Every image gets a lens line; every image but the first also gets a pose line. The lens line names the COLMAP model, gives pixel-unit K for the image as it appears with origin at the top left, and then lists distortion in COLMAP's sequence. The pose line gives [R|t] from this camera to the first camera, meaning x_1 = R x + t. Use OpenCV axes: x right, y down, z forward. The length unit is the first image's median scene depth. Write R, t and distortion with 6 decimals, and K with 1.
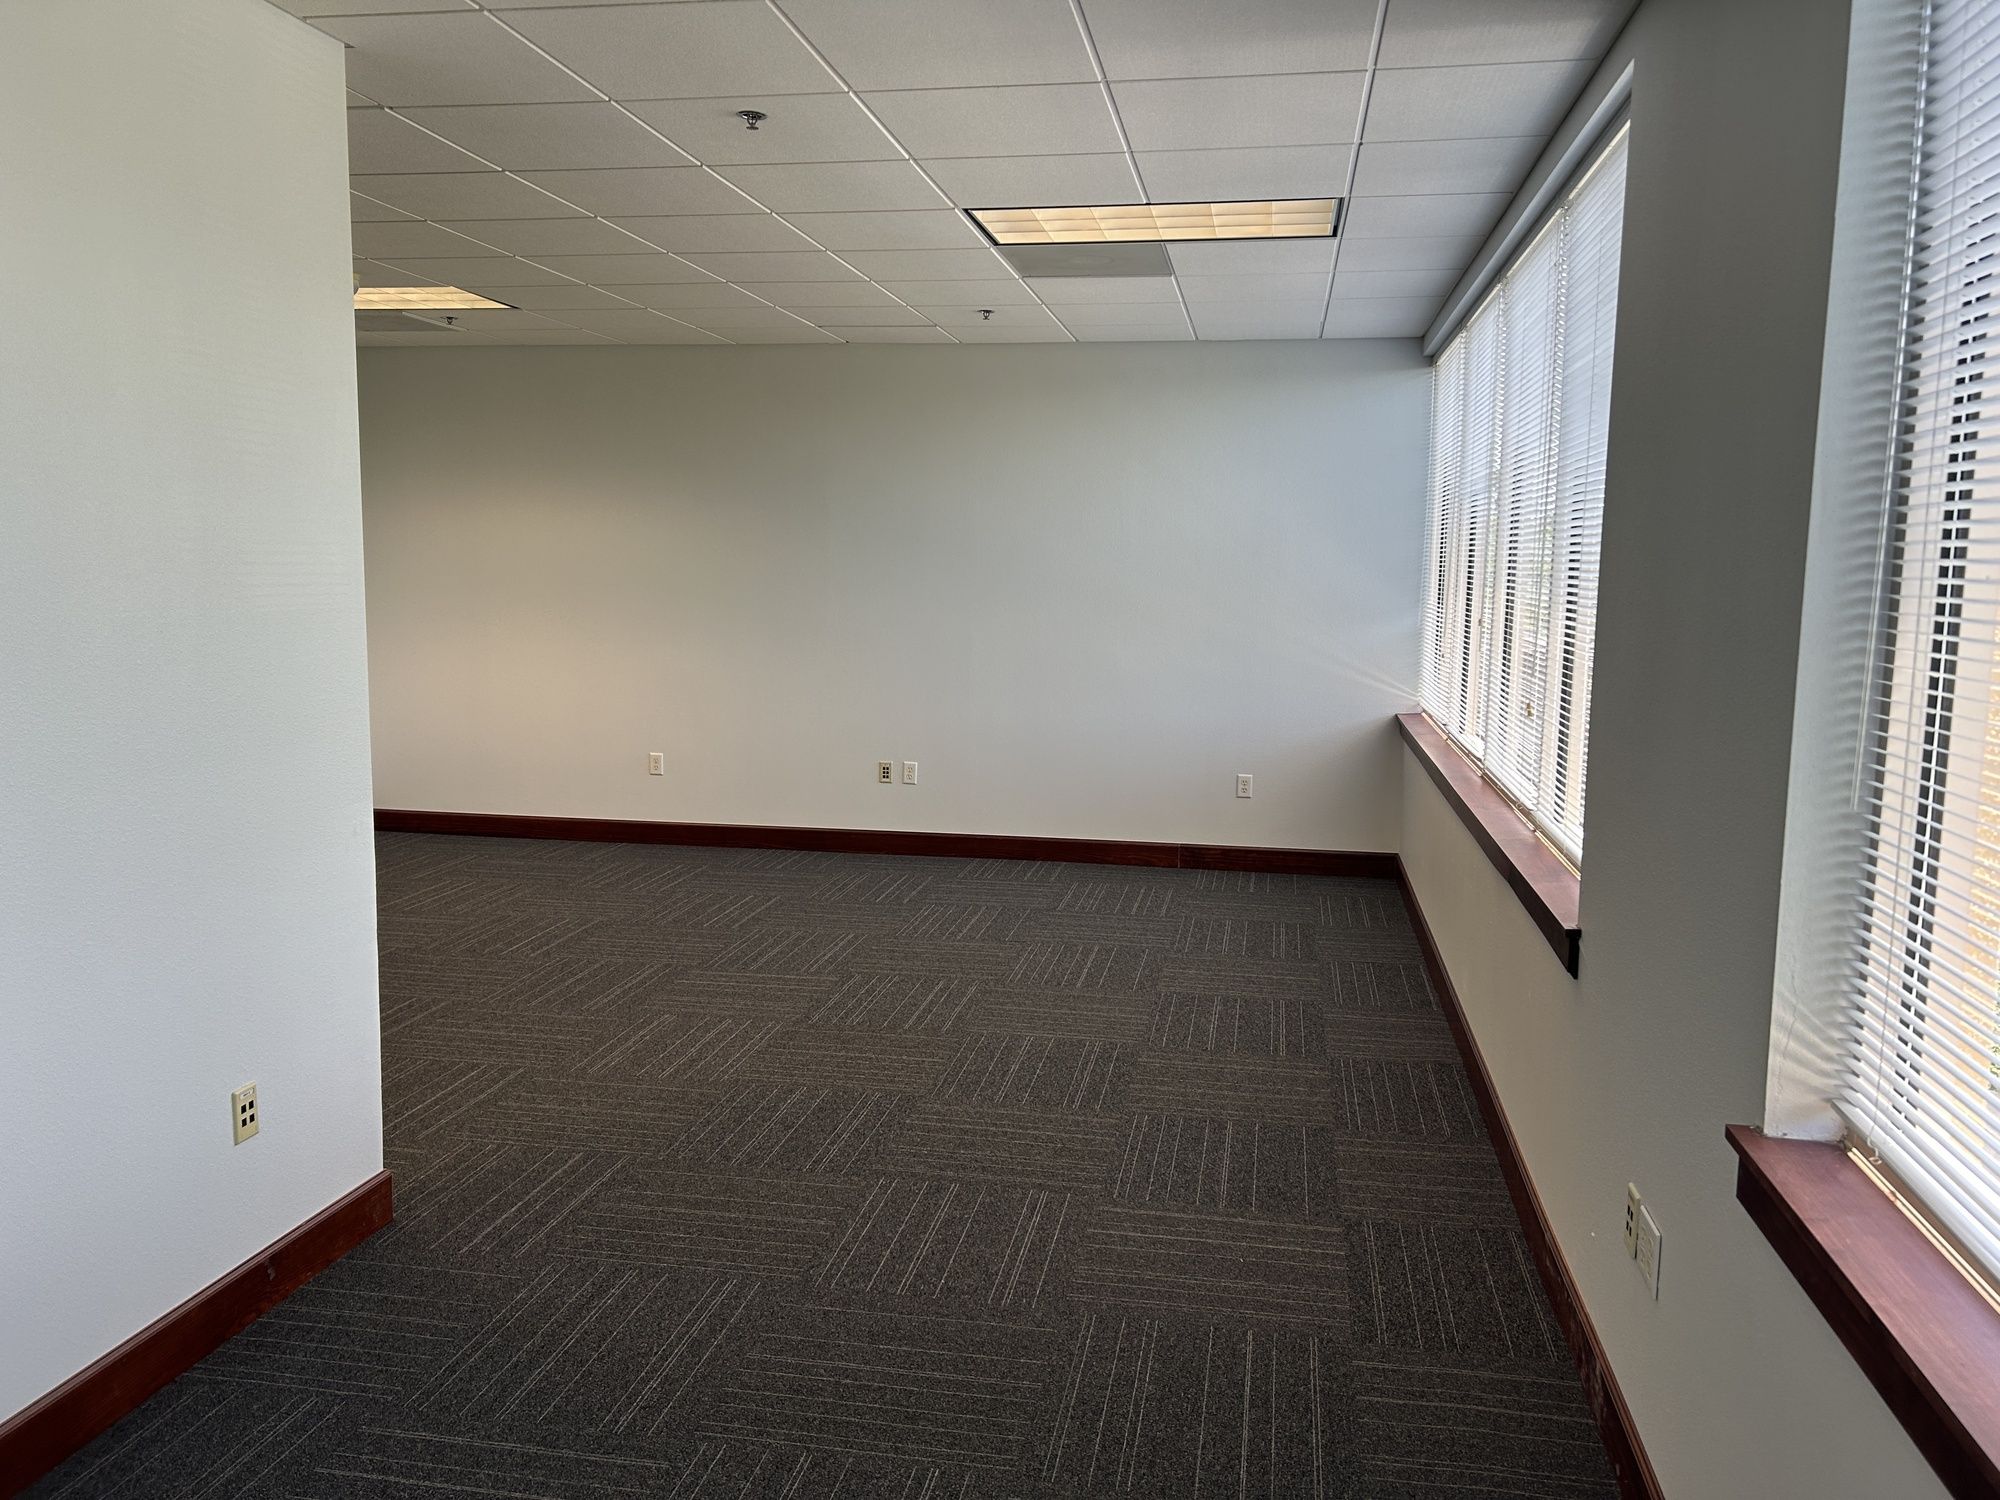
lens RADIAL K [[1515.6, 0, 1023.8], [0, 1515.6, 748.4], [0, 0, 1]] dist [0.025535, -0.016003]
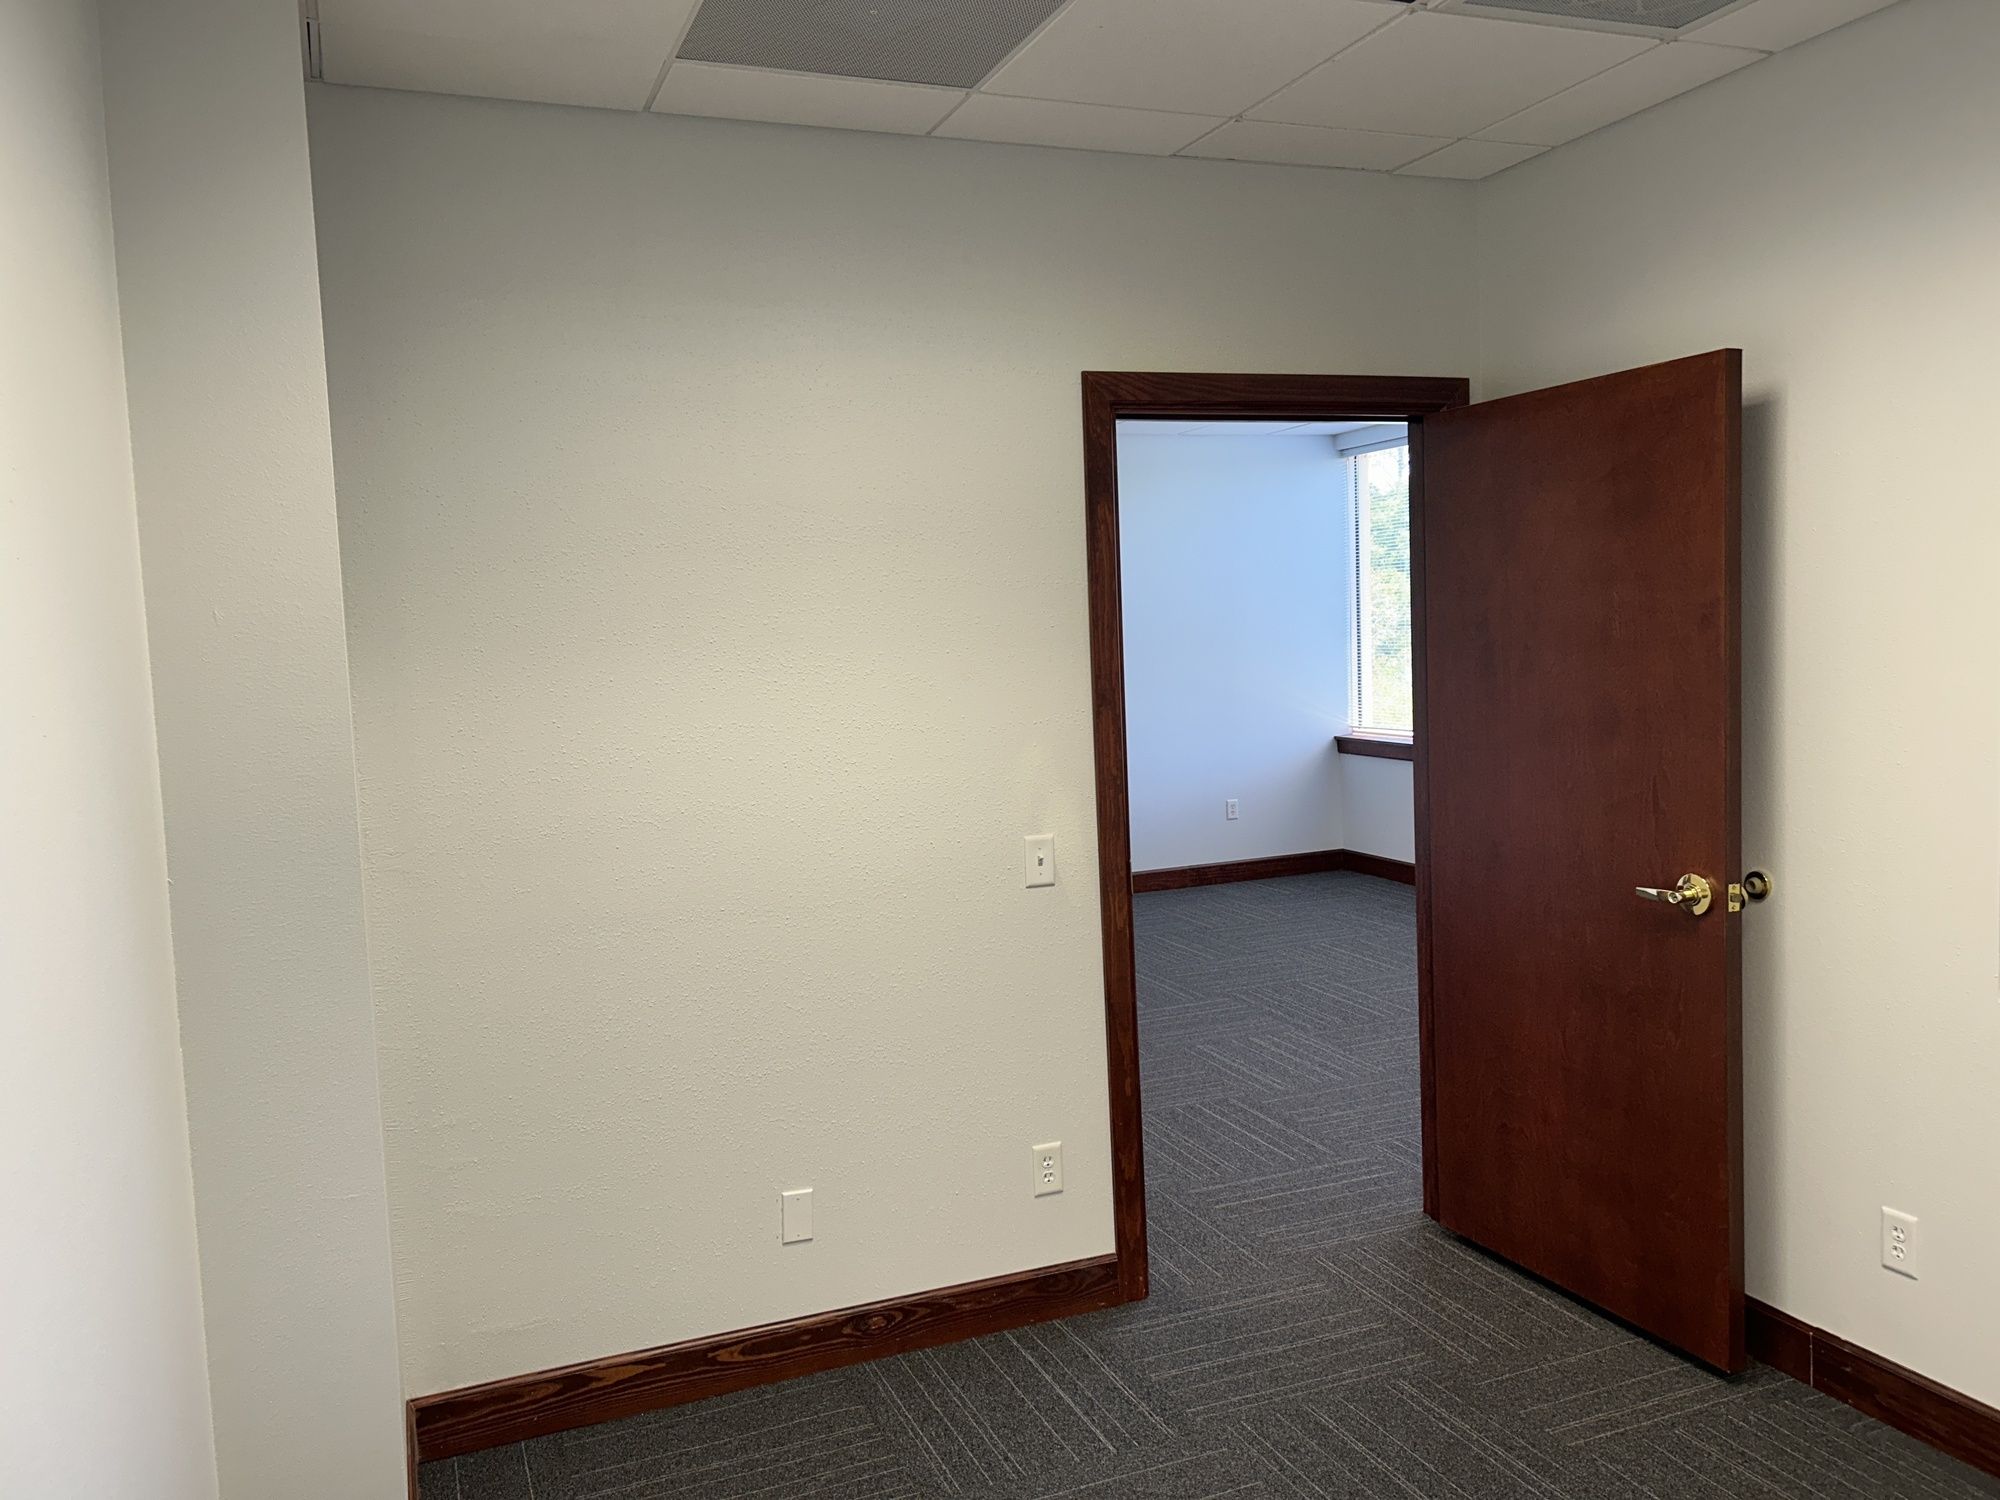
lens RADIAL K [[1515.6, 0, 991.7], [0, 1515.6, 750.0], [0, 0, 1]] dist [0.025535, -0.016003]
pose [[0.850232, -0.090255, 0.518614, -0.881407], [0.114379, 0.993329, -0.014645, -0.035374], [-0.513832, 0.071770, 0.854883, 0.125369]]
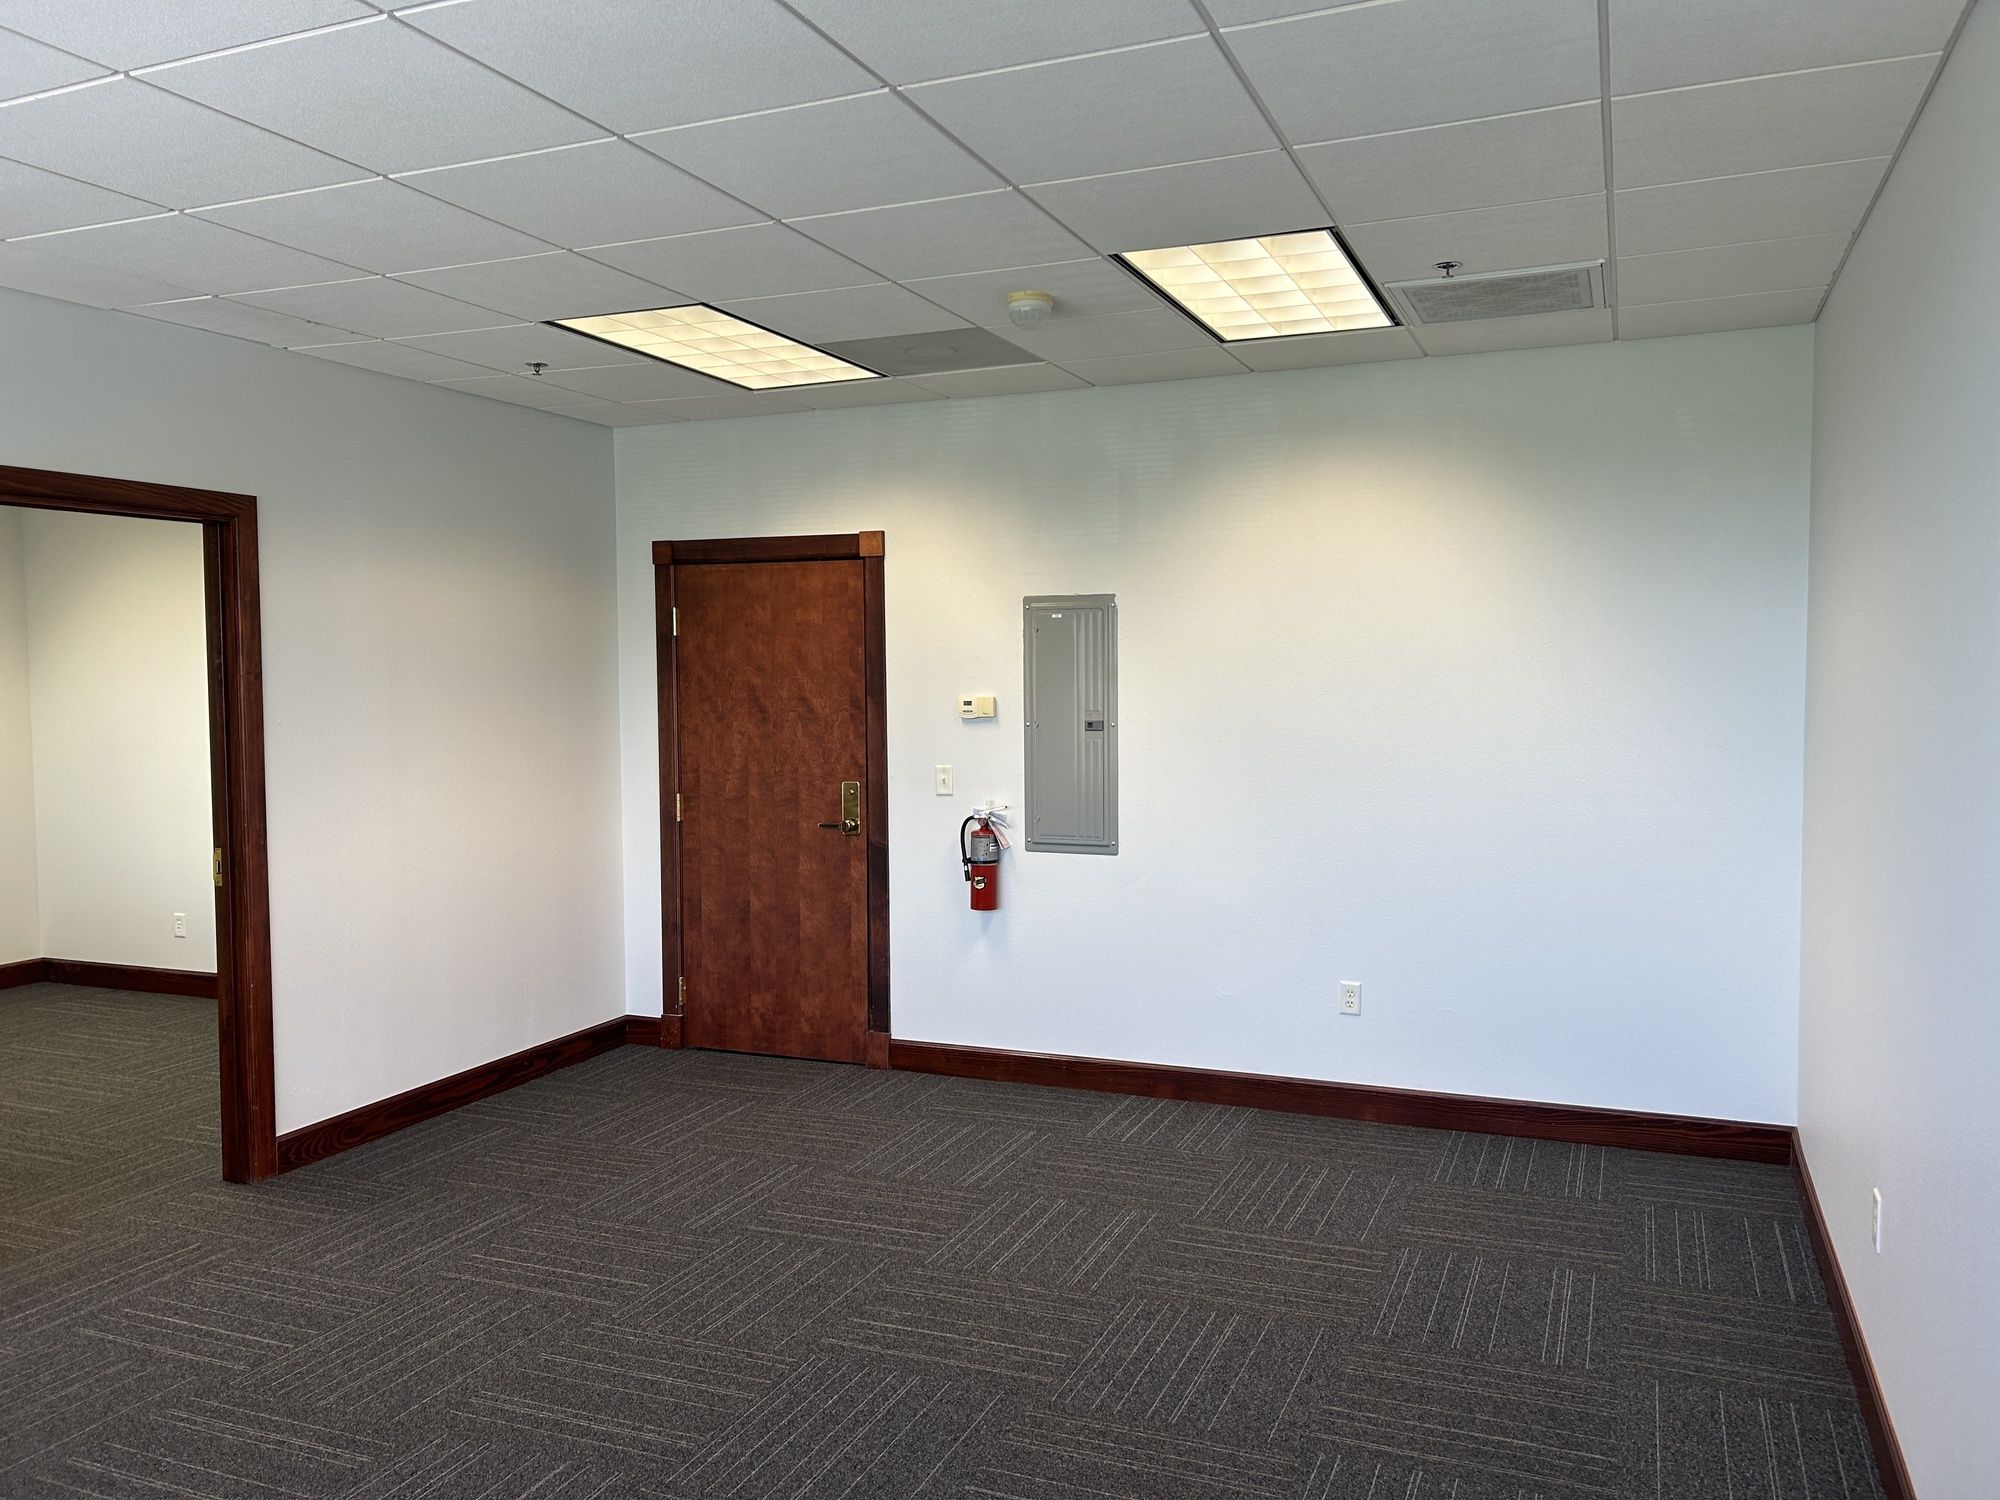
lens RADIAL K [[1515.6, 0, 1002.6], [0, 1515.6, 747.8], [0, 0, 1]] dist [0.025535, -0.016003]
pose [[-0.227160, 0.035824, -0.973198, 0.277286], [-0.114596, 0.991397, 0.063242, -0.164850], [0.967092, 0.125891, -0.221100, 1.302240]]
